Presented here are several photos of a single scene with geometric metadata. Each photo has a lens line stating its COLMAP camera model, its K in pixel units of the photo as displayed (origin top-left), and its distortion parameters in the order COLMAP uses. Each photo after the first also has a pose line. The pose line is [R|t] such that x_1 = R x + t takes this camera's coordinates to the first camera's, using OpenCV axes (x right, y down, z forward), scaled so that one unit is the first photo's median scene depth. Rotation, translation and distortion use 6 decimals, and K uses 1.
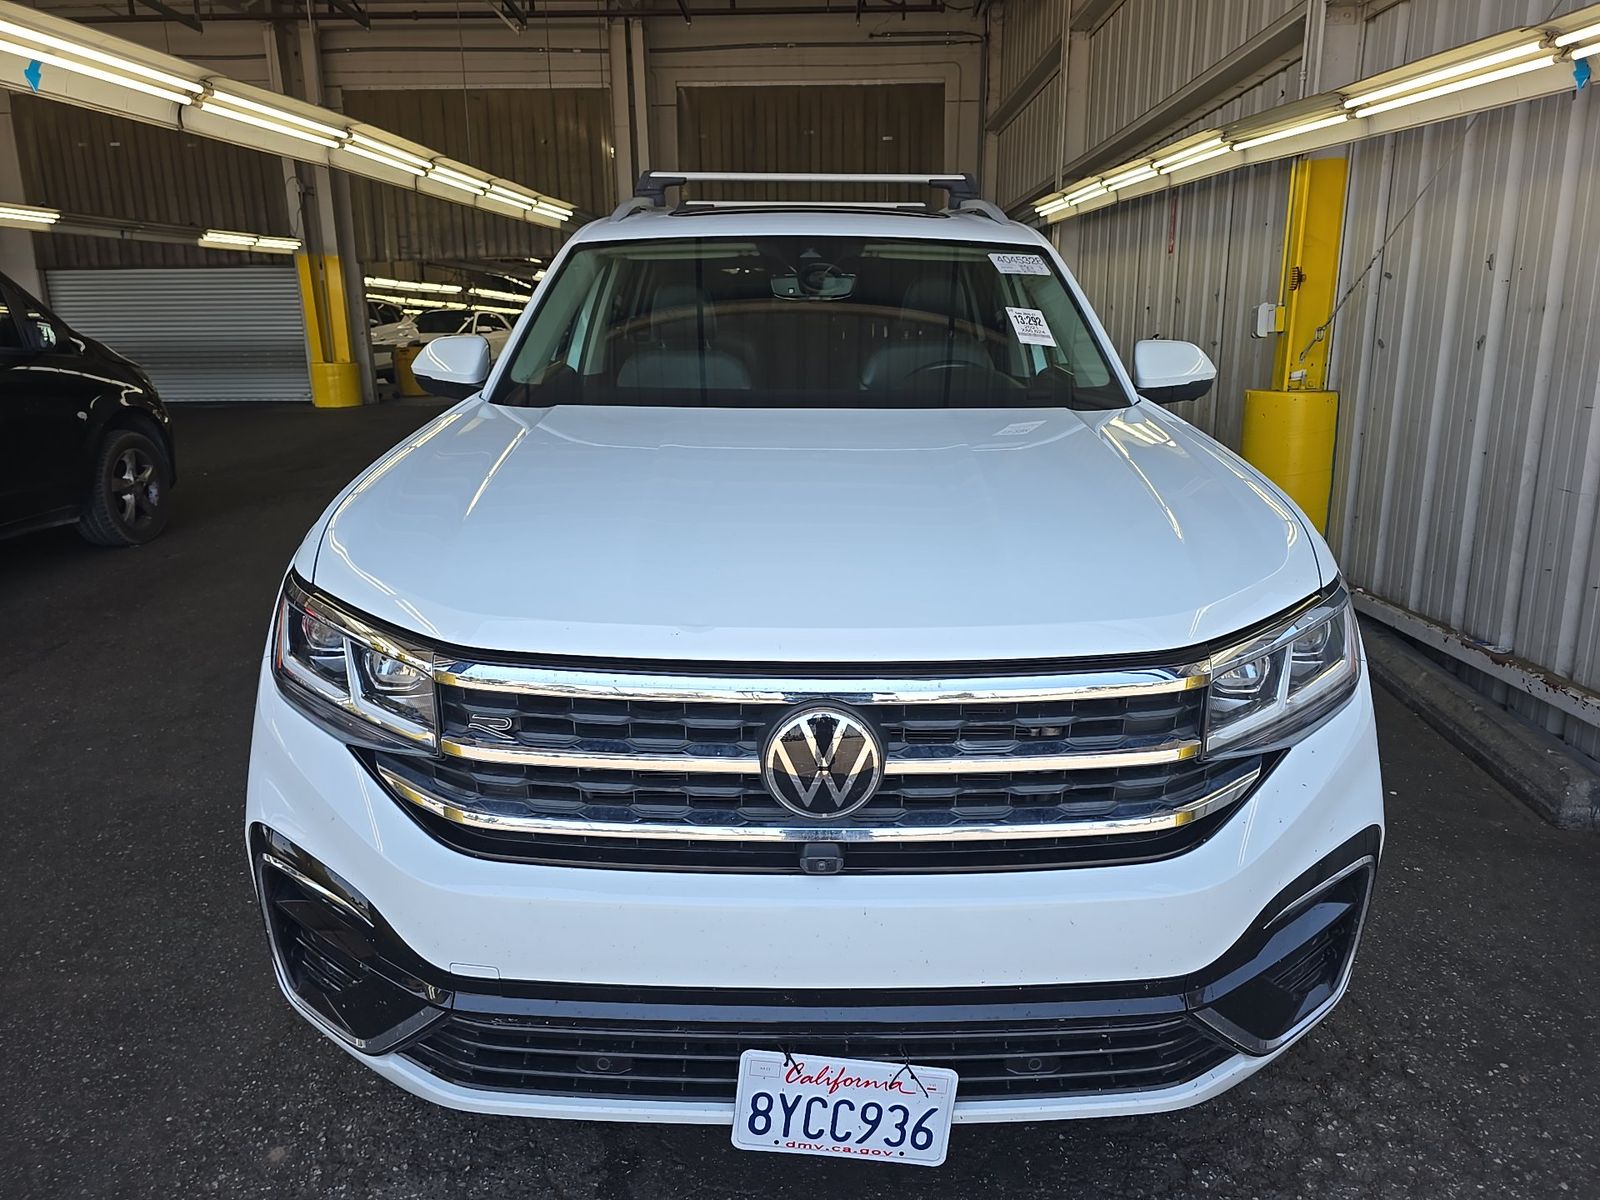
lens RADIAL K [[1091.9, 0, 809.1], [0, 1091.9, 596.6], [0, 0, 1]] dist [0.054743, -0.062458]
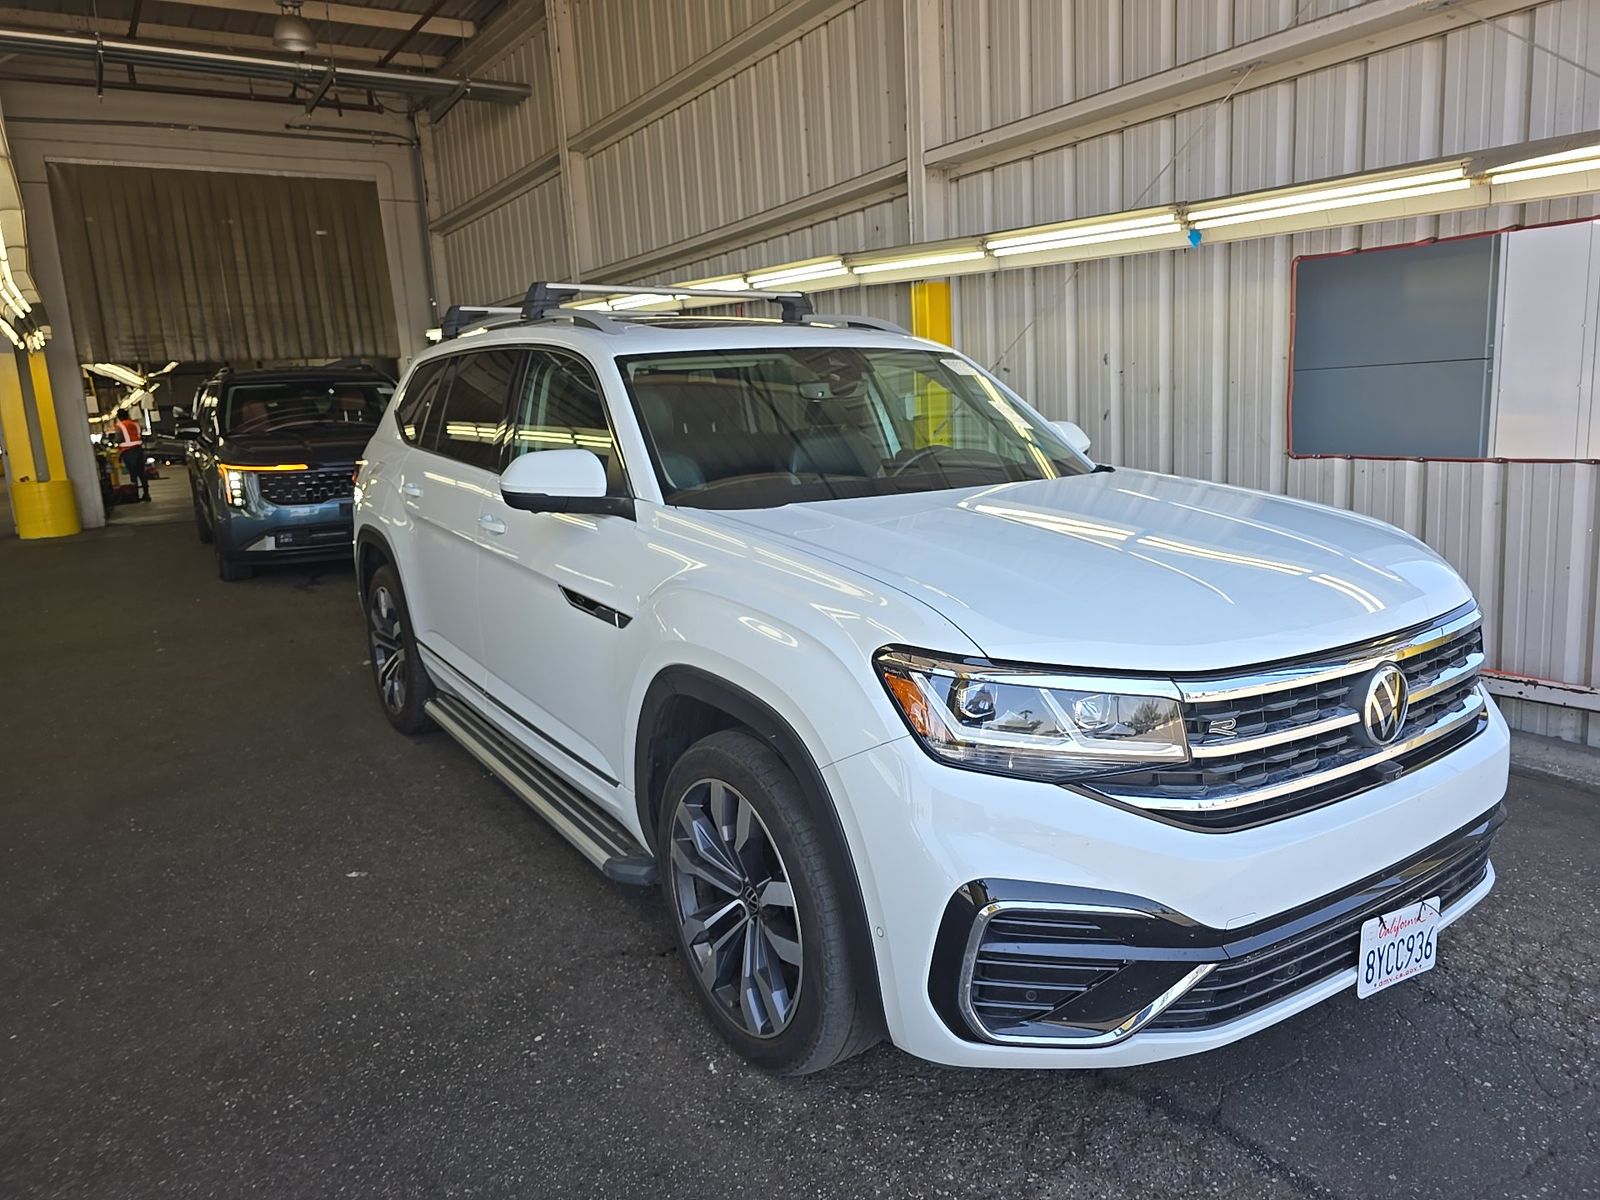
lens RADIAL K [[1091.9, 0, 809.1], [0, 1091.9, 596.6], [0, 0, 1]] dist [0.054743, -0.062458]
pose [[0.822373, -0.133788, 0.552996, -0.502458], [0.176932, 0.983903, -0.025080, -0.032296], [-0.540739, 0.118468, 0.832807, 0.059080]]
